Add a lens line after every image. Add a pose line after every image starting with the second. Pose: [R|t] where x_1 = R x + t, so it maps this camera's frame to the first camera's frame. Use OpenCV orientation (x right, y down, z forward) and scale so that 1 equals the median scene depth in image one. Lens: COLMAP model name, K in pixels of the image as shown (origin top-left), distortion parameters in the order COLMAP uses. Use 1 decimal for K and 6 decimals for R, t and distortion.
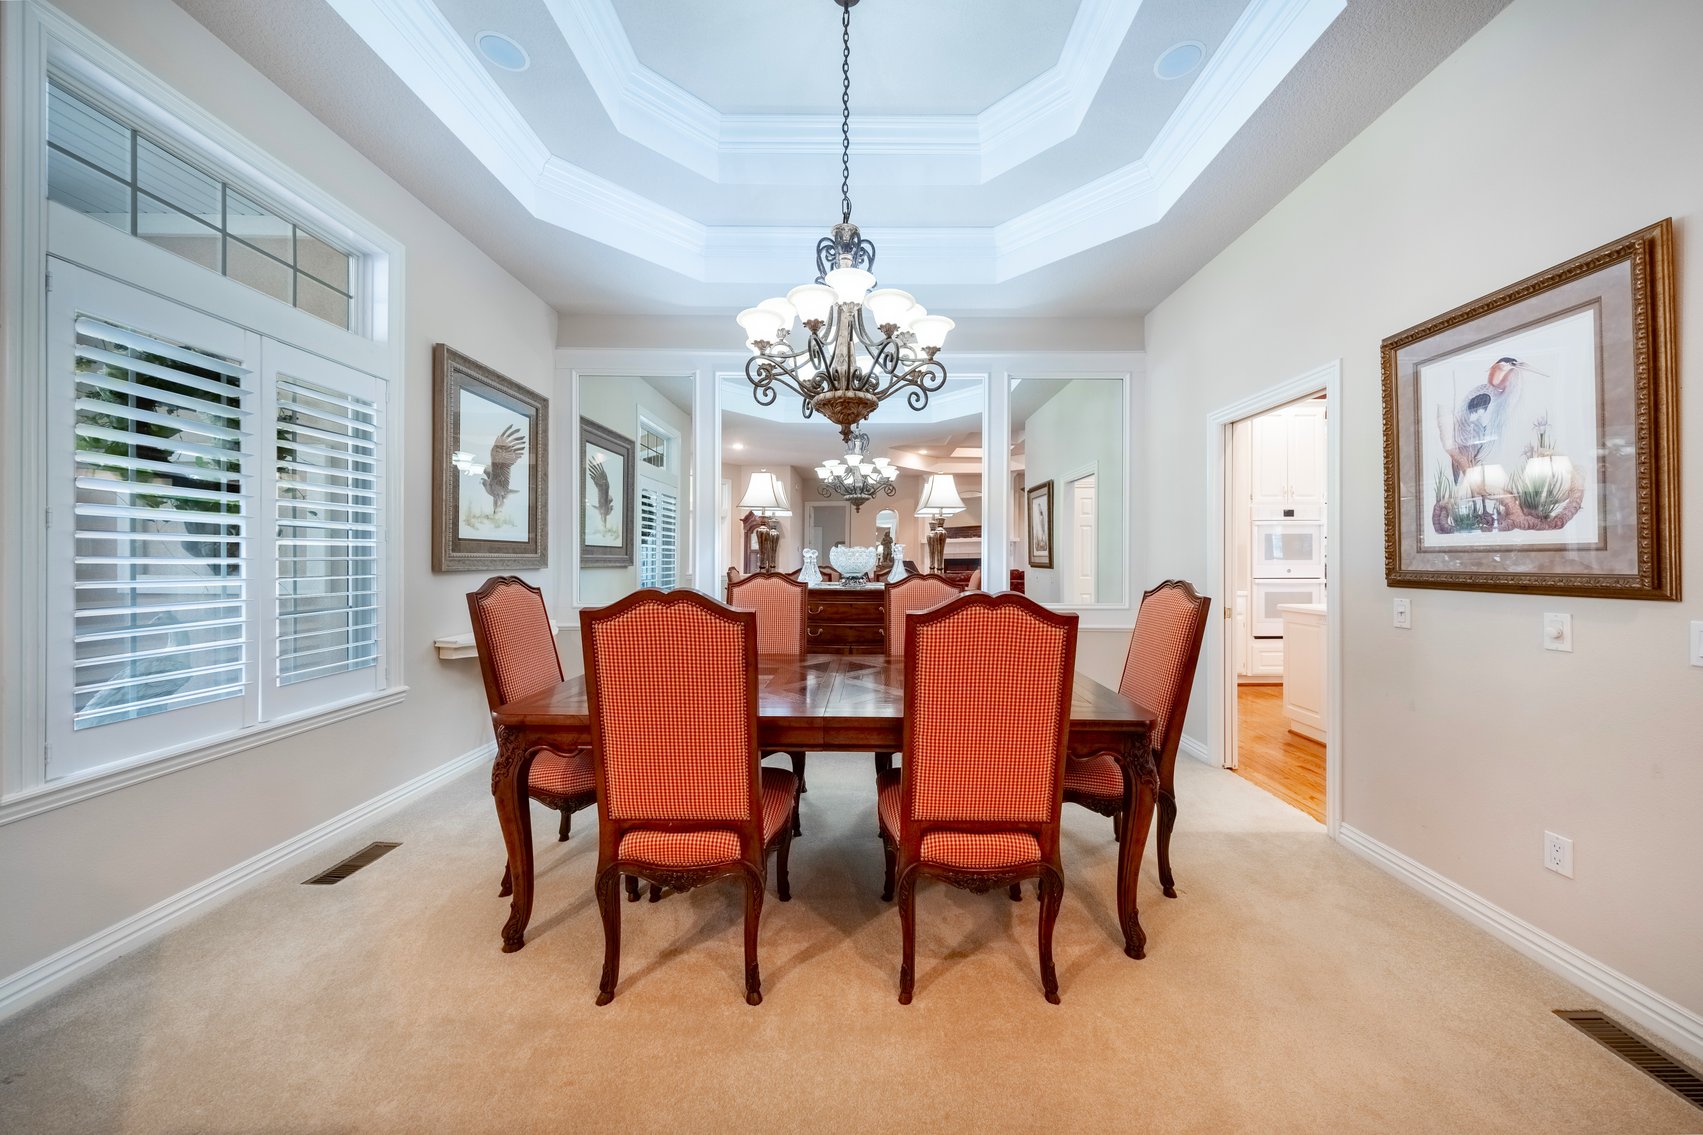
lens RADIAL K [[579.3, 0, 862.7], [0, 579.3, 563.3], [0, 0, 1]] dist [0.007166, -0.002640]
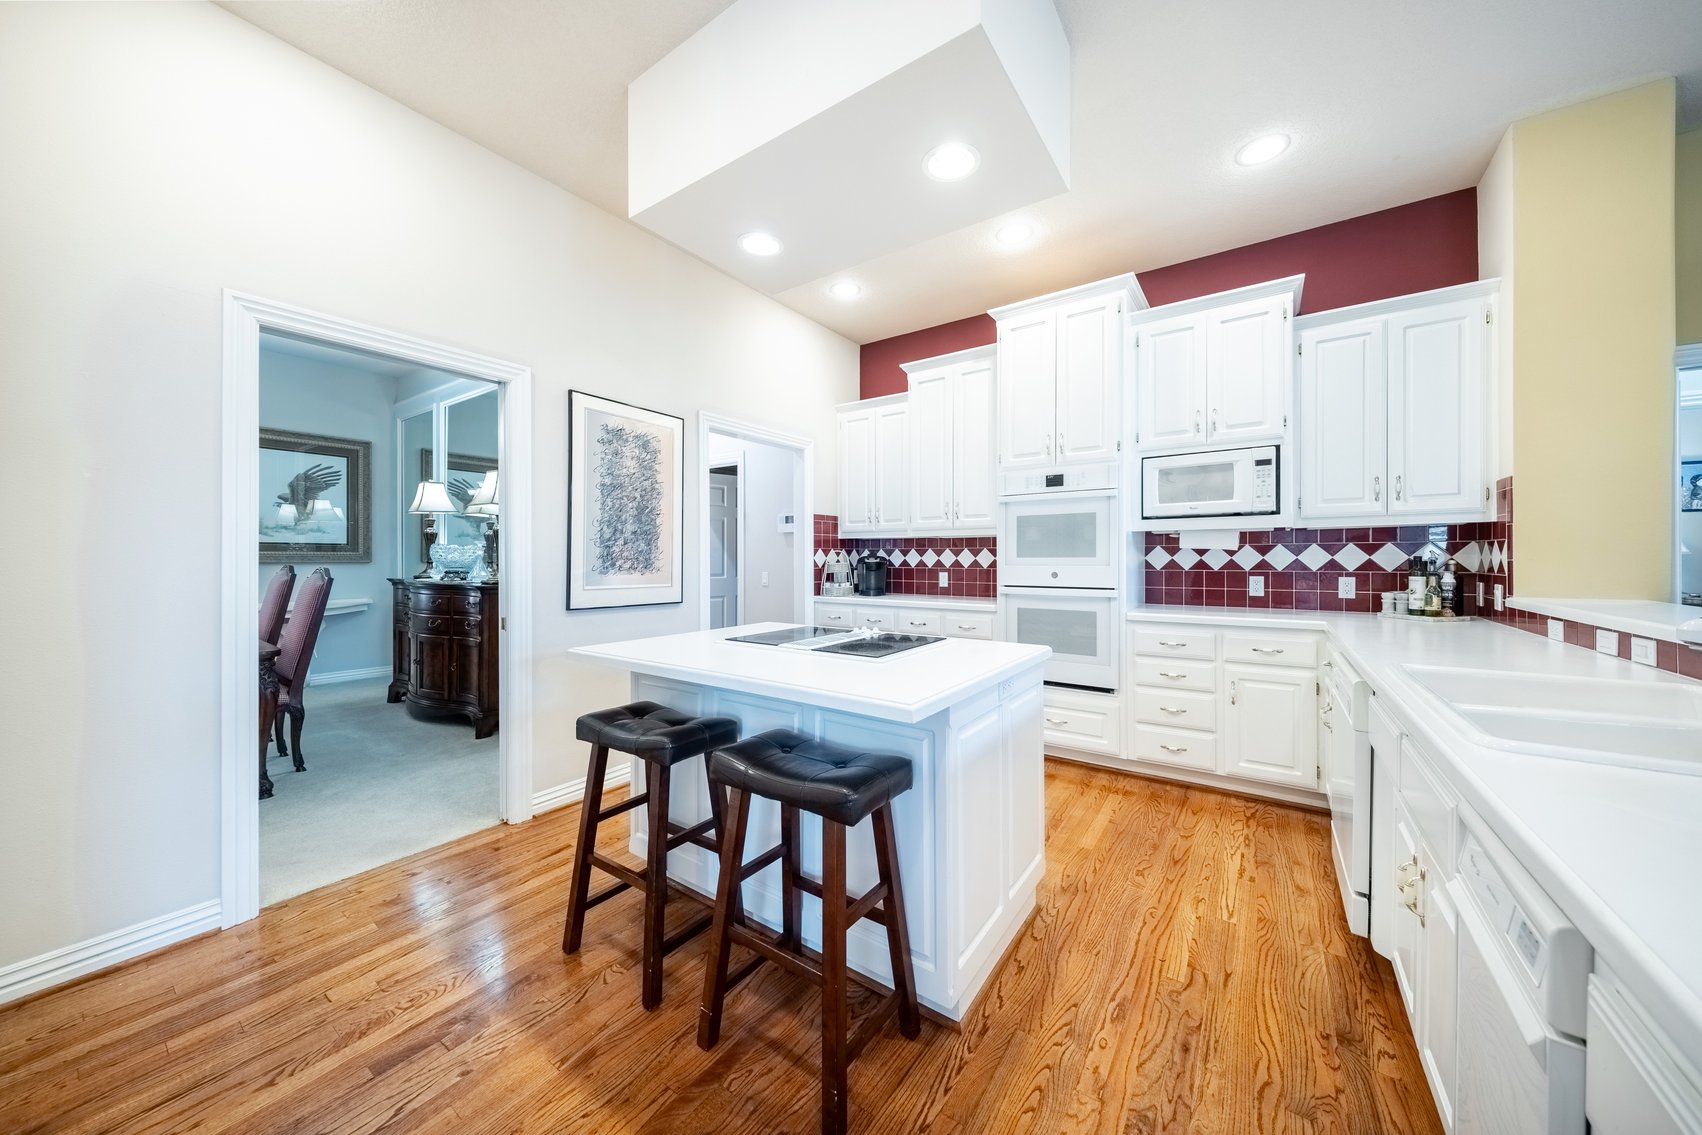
lens RADIAL K [[579.0, 0, 862.2], [0, 579.0, 563.3], [0, 0, 1]] dist [0.007166, -0.002640]
pose [[0.816427, 0.006062, -0.577417, 1.658564], [-0.008000, 0.999968, -0.000813, 0.000765], [0.577393, 0.005283, 0.816449, 0.728556]]
